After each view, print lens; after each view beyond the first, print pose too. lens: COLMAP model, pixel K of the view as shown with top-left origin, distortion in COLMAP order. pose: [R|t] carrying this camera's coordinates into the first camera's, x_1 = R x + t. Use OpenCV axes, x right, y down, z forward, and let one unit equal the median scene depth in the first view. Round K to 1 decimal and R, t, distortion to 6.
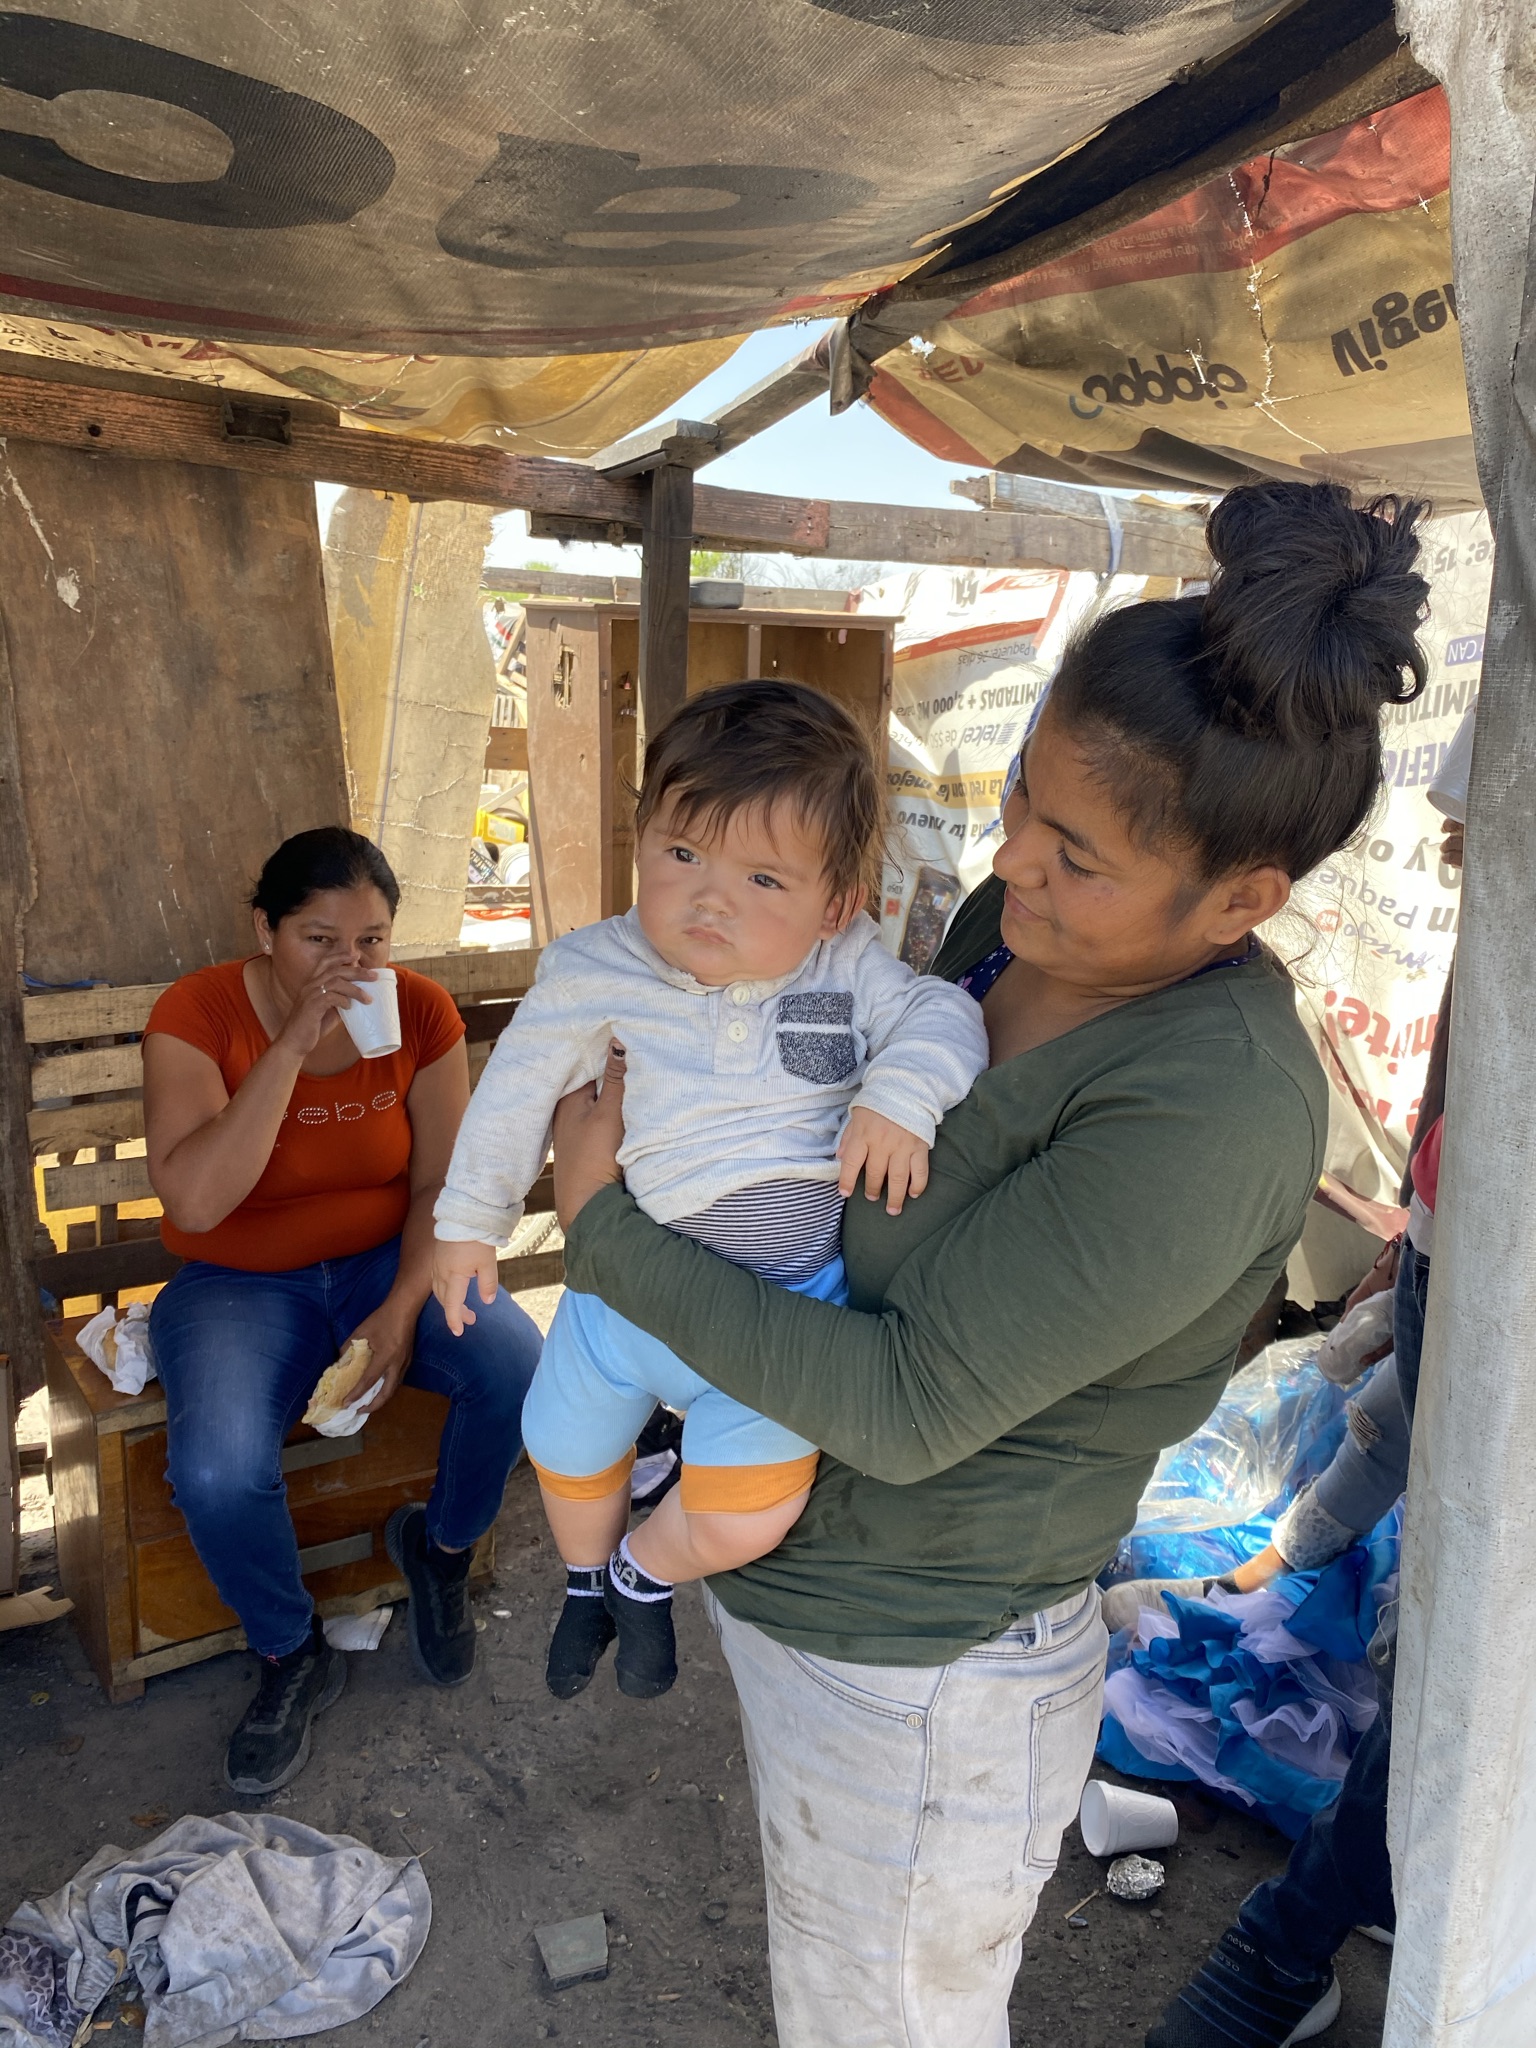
lens RADIAL K [[1581.5, 0, 758.2], [0, 1581.5, 1013.1], [0, 0, 1]] dist [0.072300, -0.083892]
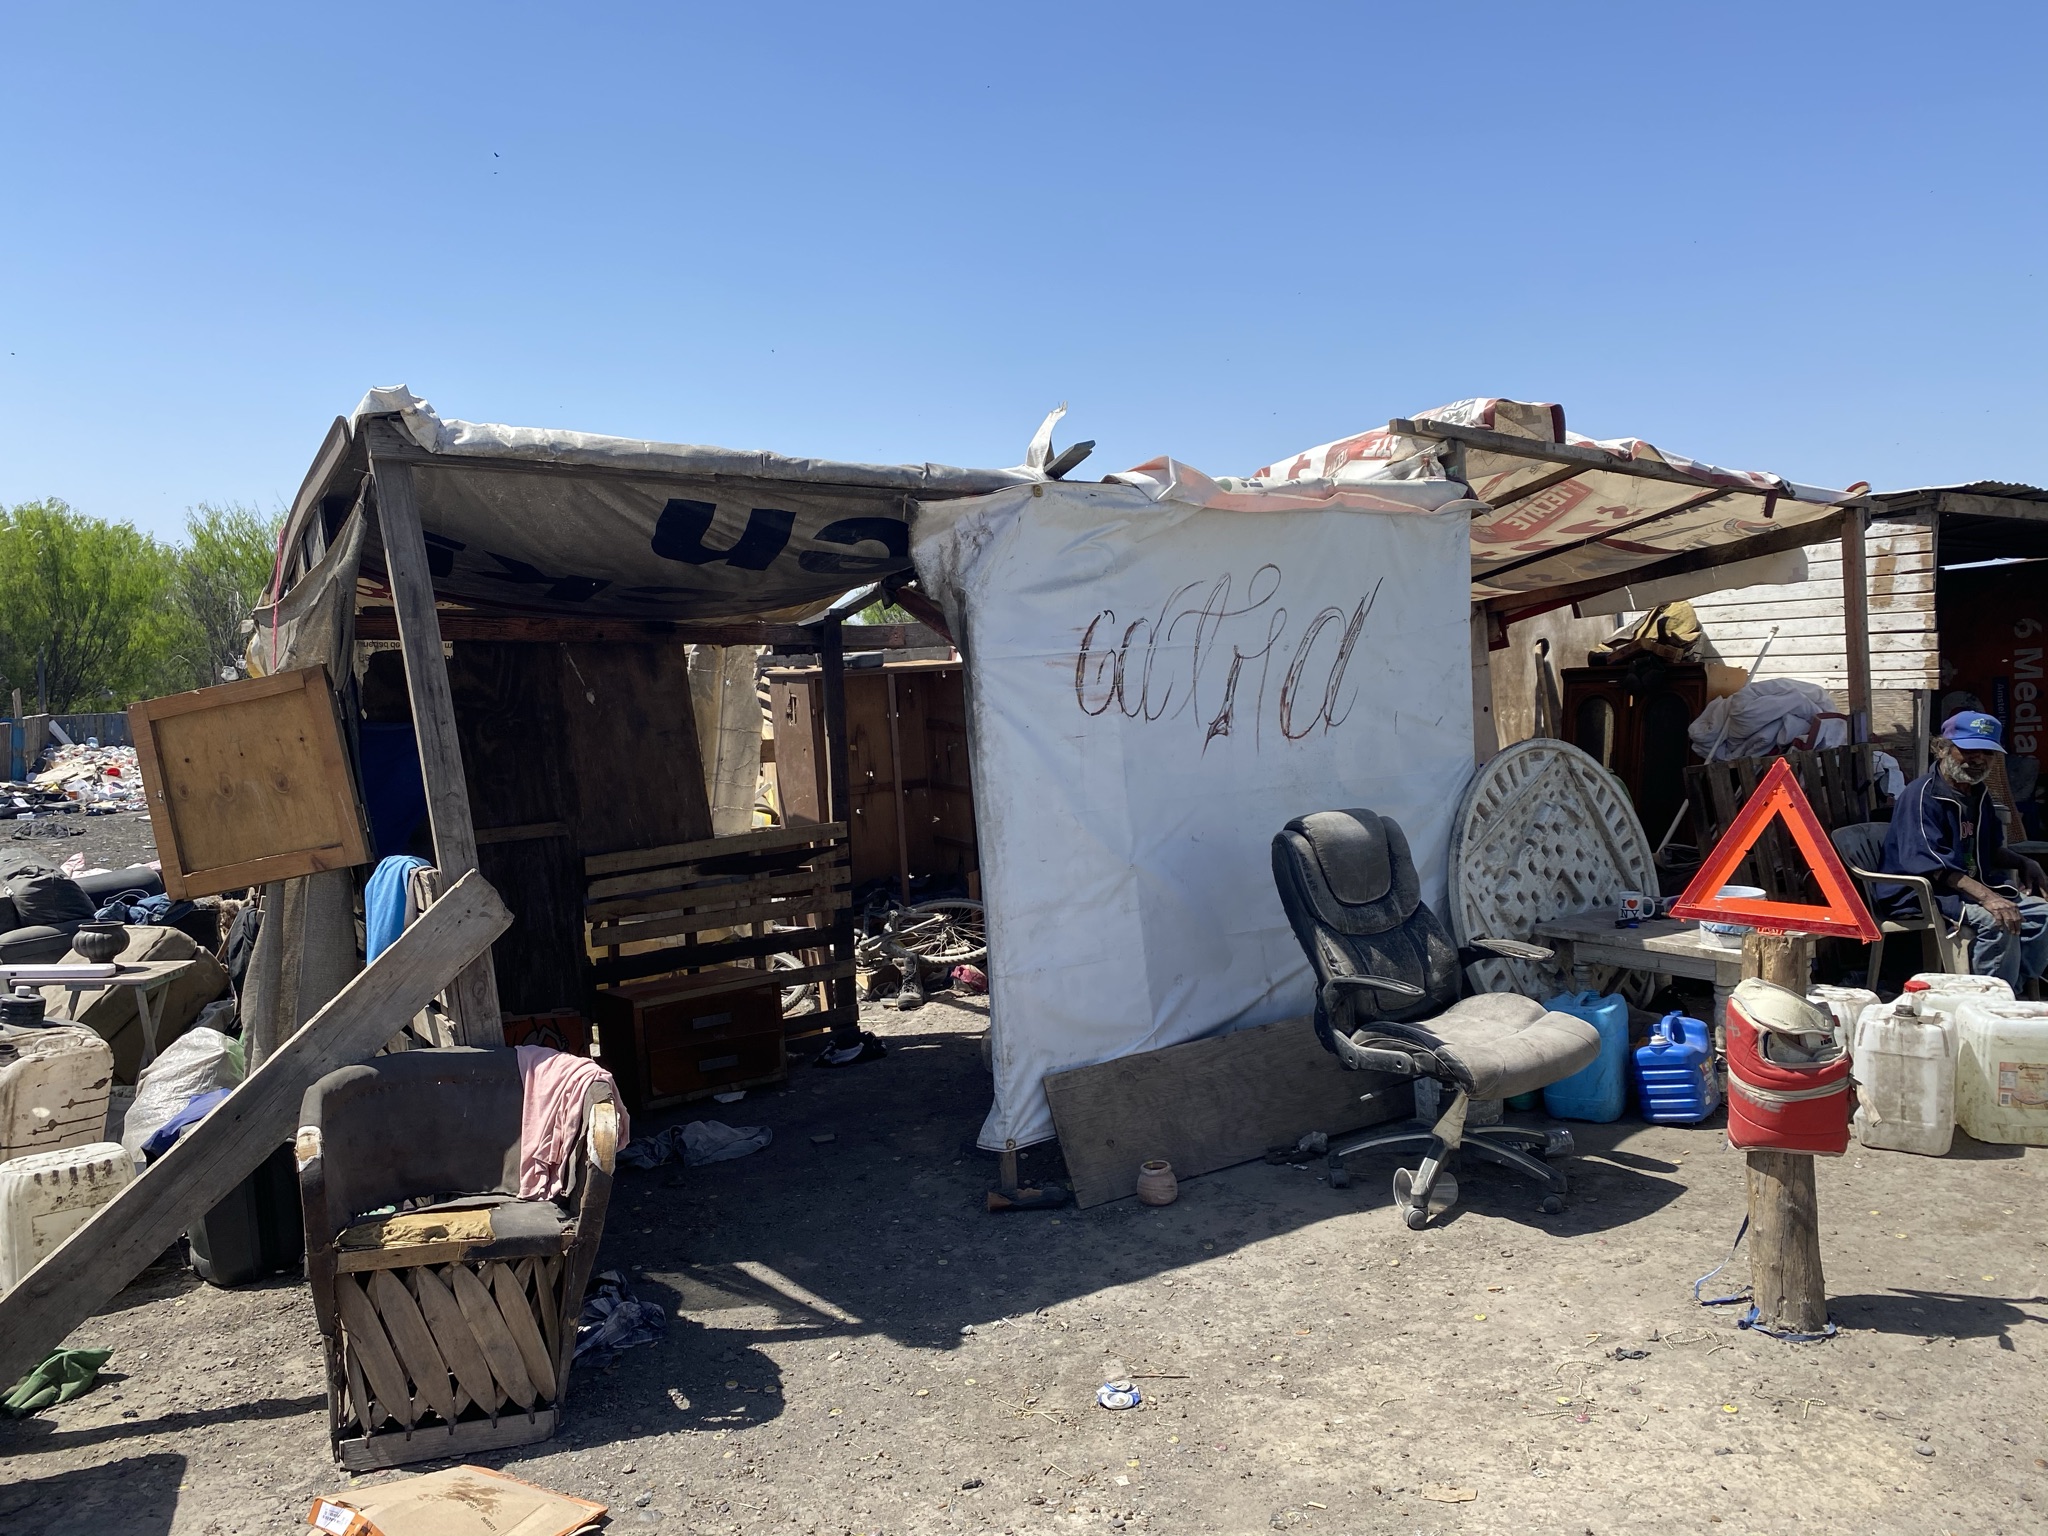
lens RADIAL K [[1581.5, 0, 1025.6], [0, 1581.5, 779.5], [0, 0, 1]] dist [0.072300, -0.083892]
pose [[0.996104, -0.085968, 0.019651, 0.179168], [0.087906, 0.985700, -0.143762, 0.269015], [-0.007011, 0.144929, 0.989417, -1.389084]]
